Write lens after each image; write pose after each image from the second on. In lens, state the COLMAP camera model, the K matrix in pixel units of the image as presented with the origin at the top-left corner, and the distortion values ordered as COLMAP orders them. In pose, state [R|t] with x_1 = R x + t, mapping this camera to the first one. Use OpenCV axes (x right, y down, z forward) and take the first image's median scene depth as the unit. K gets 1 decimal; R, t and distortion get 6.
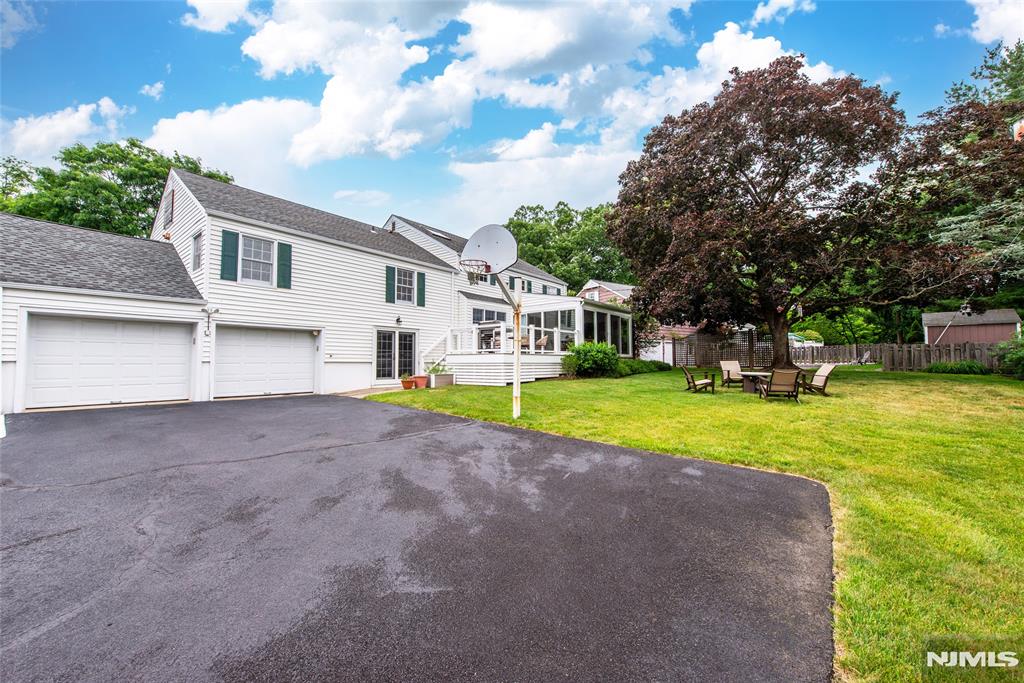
lens RADIAL K [[409.6, 0, 512.0], [0, 409.6, 341.5], [0, 0, 1]] dist [0.001235, 0.000061]
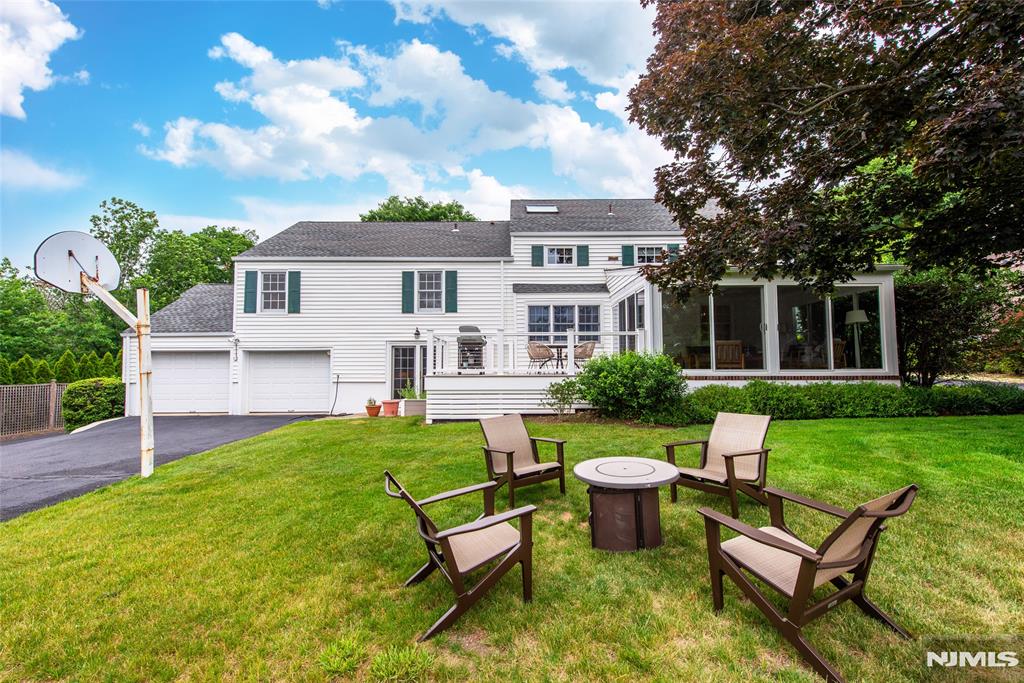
lens RADIAL K [[467.9, 0, 512.0], [0, 467.9, 341.5], [0, 0, 1]] dist [0.000389, 0.000012]
pose [[0.628729, -0.044188, -0.776368, 0.624977], [0.044969, 0.998779, -0.020430, -0.004463], [0.776323, -0.022067, 0.629949, 0.557898]]
